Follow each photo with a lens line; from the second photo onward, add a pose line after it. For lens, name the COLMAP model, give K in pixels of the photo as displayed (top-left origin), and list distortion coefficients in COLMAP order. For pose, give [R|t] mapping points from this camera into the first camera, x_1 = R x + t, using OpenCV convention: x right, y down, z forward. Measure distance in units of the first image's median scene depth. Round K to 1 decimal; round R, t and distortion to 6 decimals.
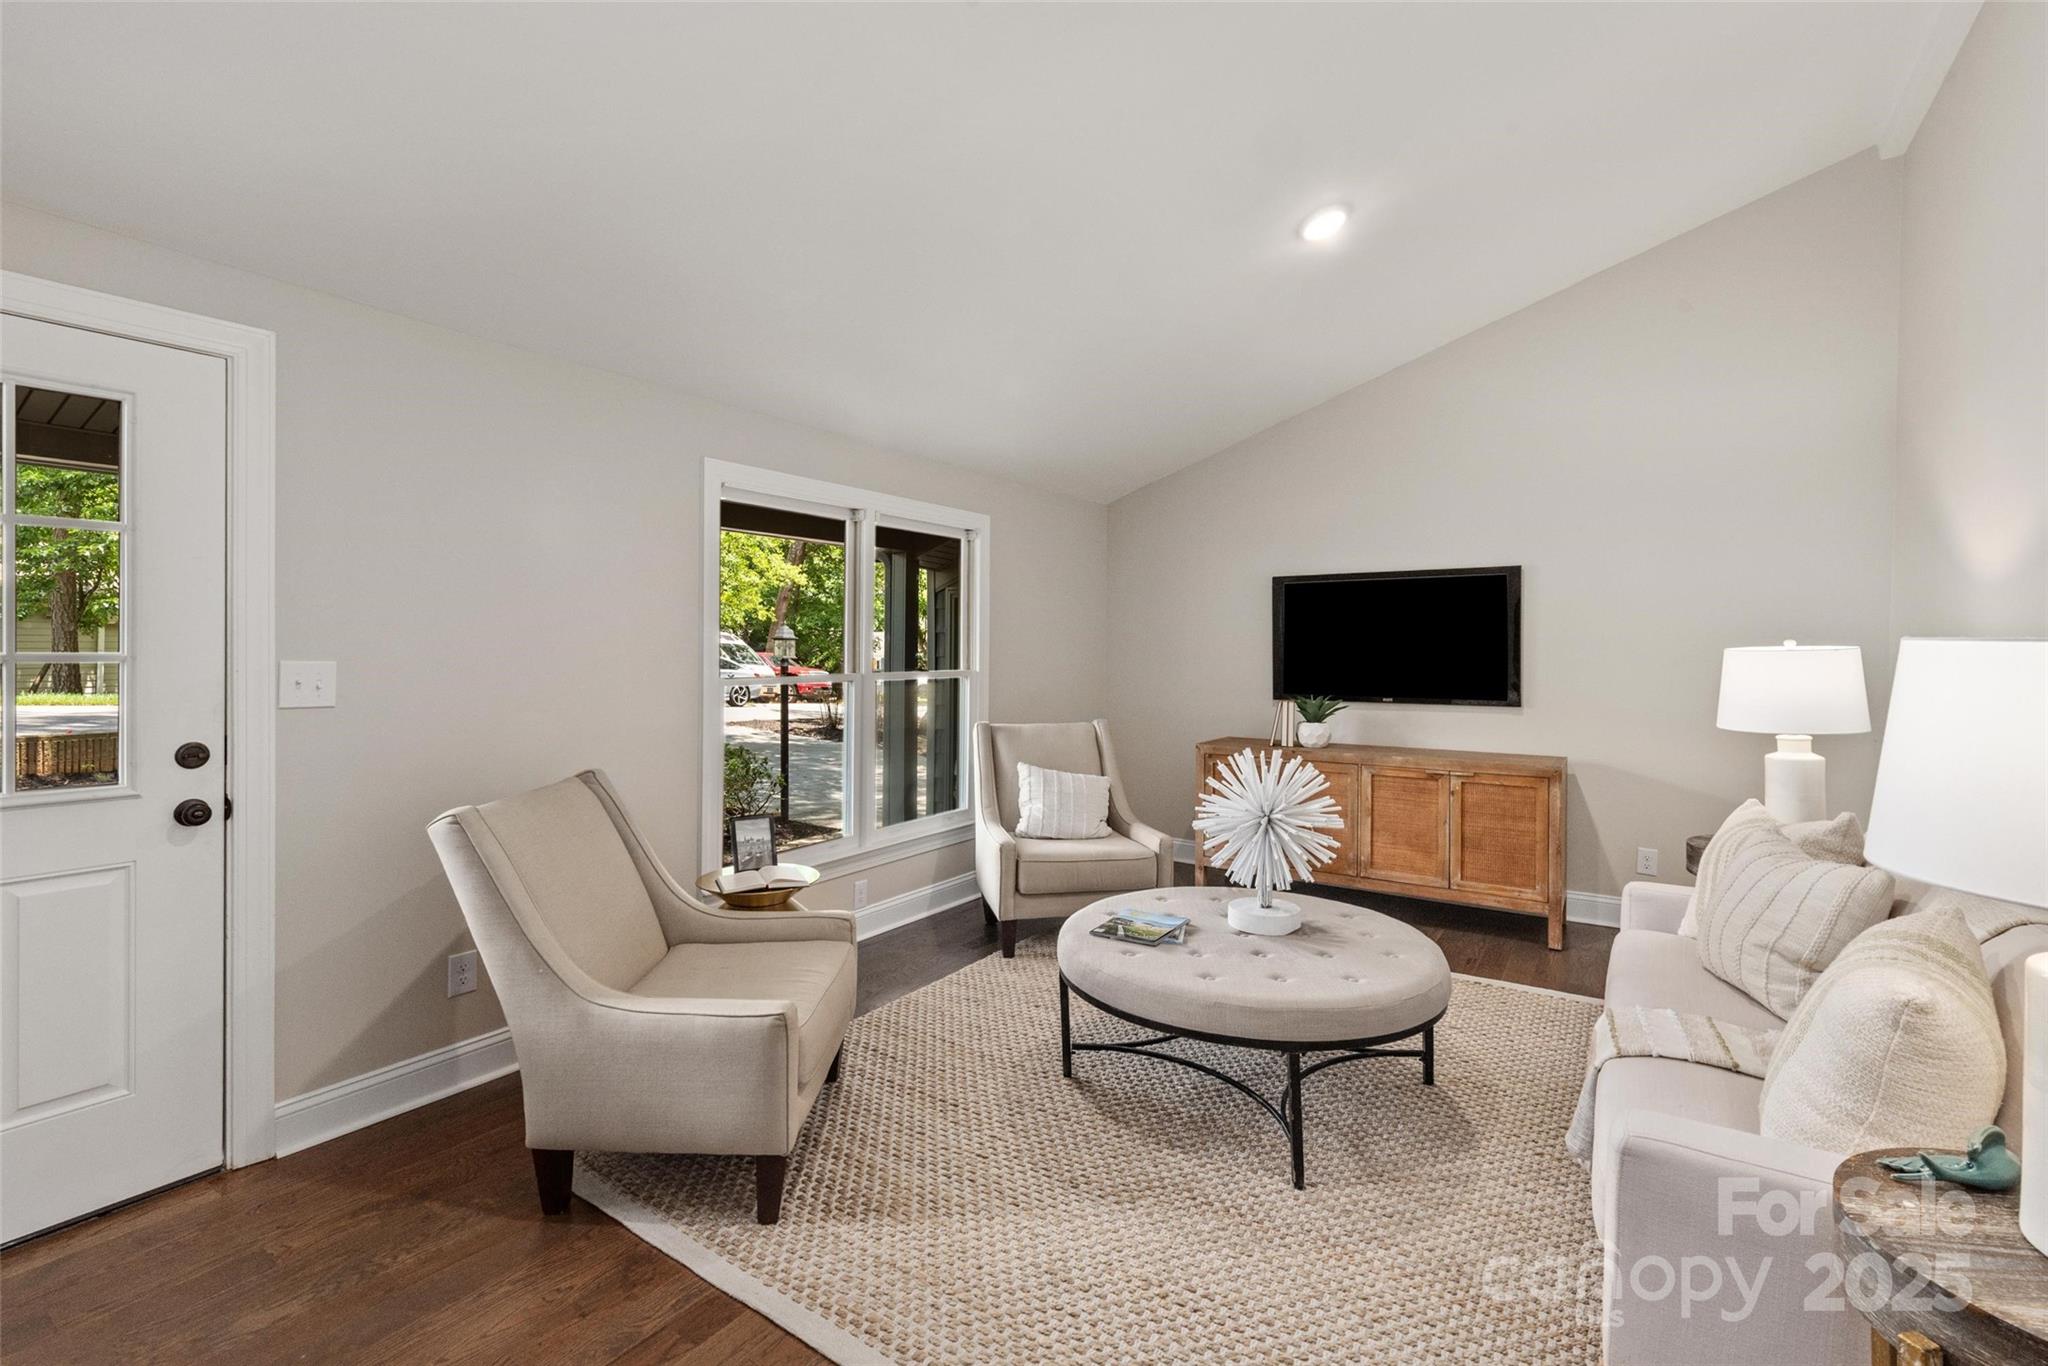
lens RADIAL K [[895.9, 0, 1022.3], [0, 895.9, 658.2], [0, 0, 1]] dist [-0.000038, -0.000795]
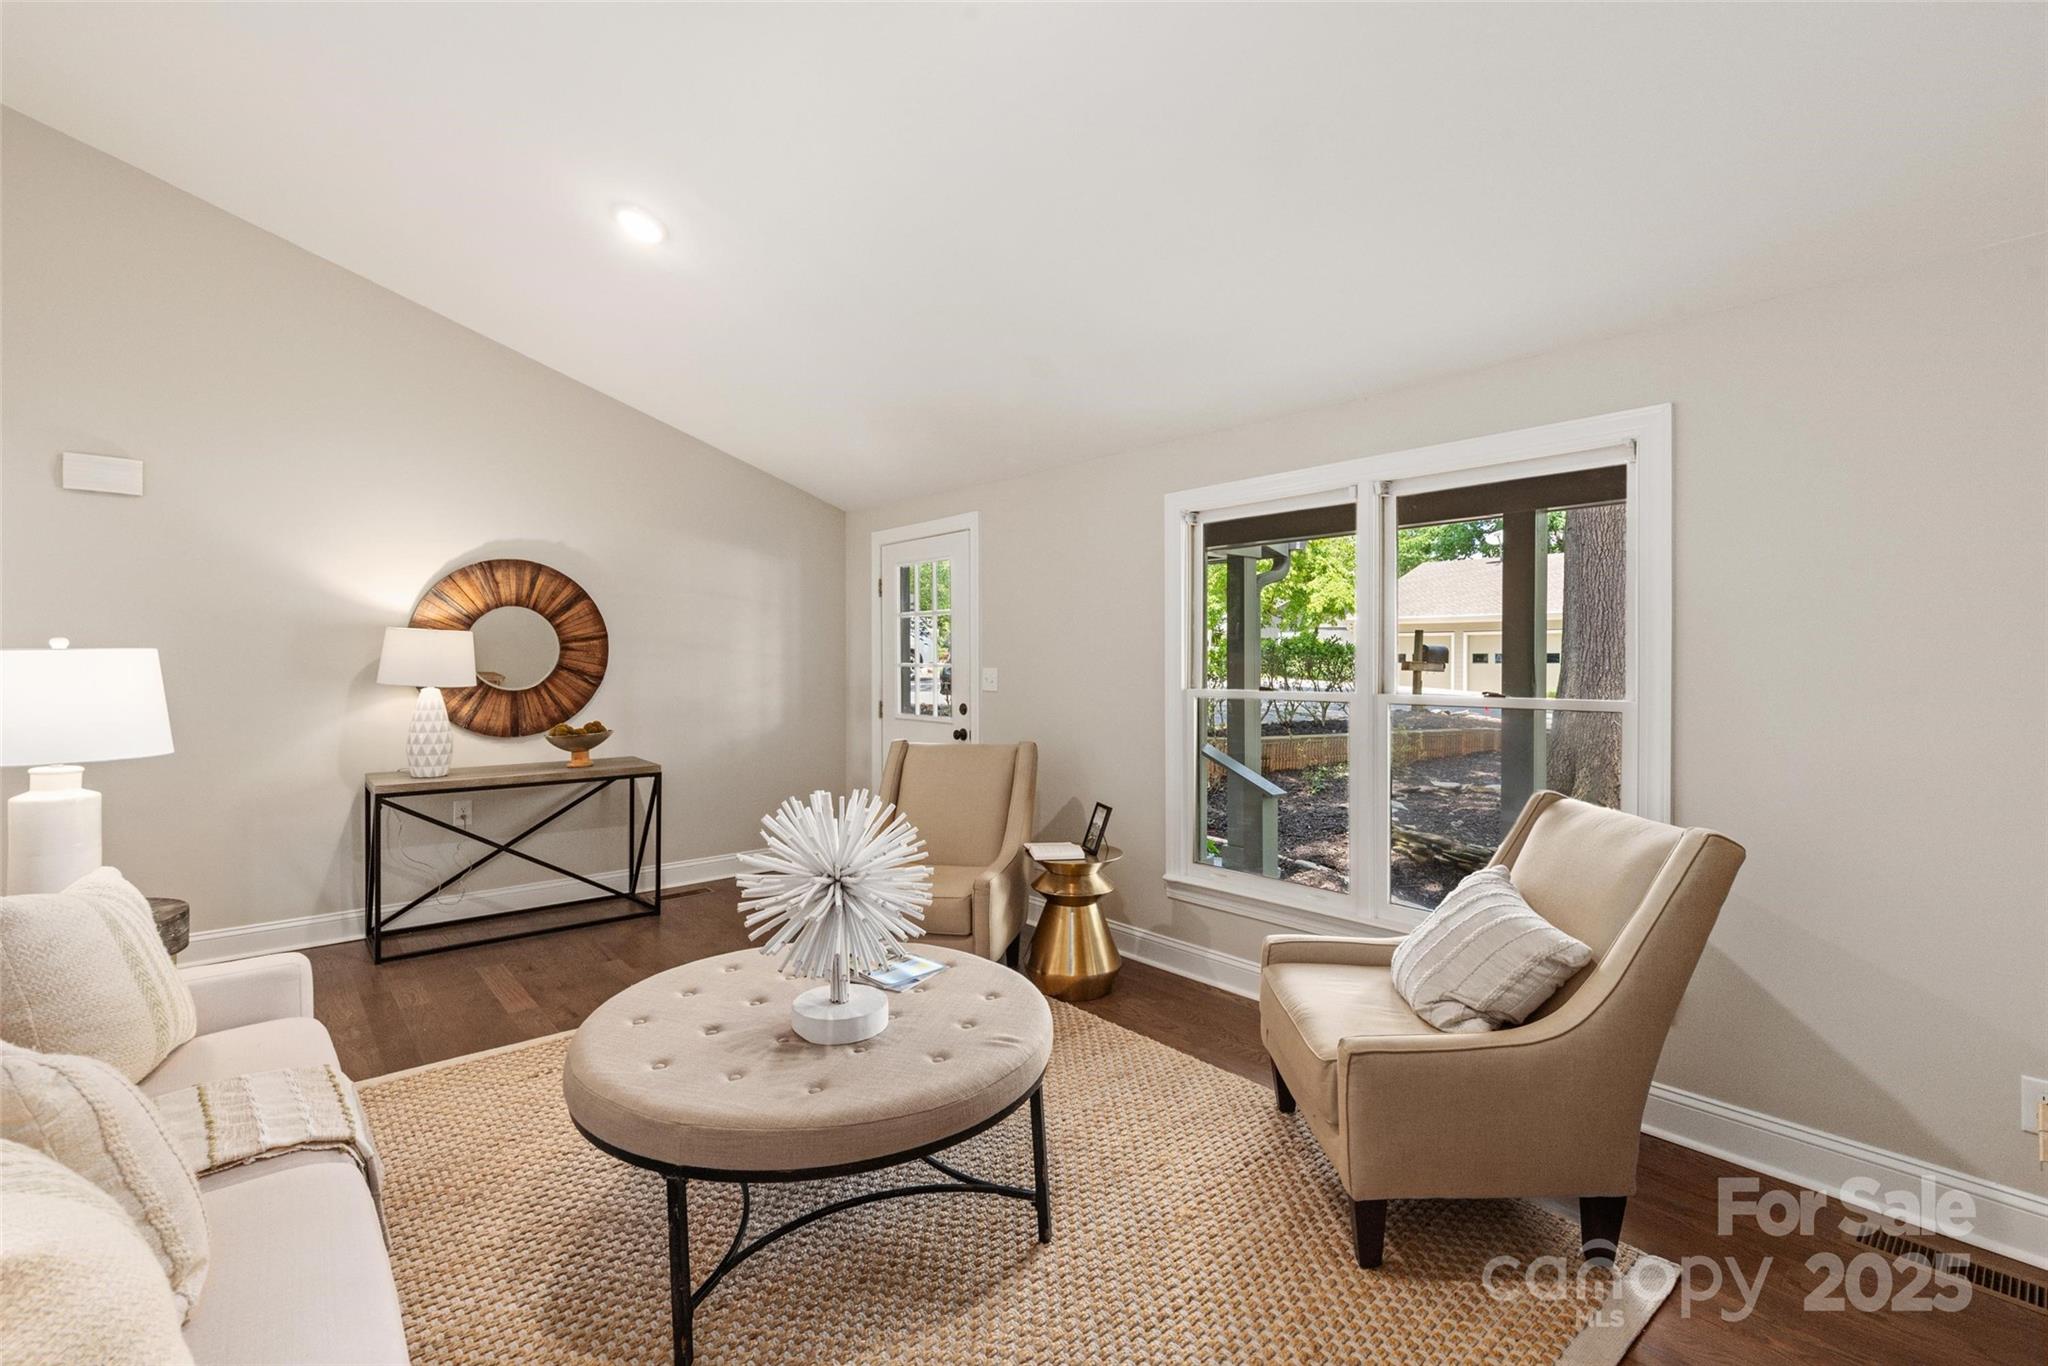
lens RADIAL K [[895.9, 0, 1022.3], [0, 895.9, 658.2], [0, 0, 1]] dist [-0.000038, -0.000795]
pose [[-0.243976, -0.006651, -0.969758, 1.090735], [-0.012069, 0.999920, -0.003821, -0.011462], [0.969706, 0.010772, -0.244037, 1.497309]]
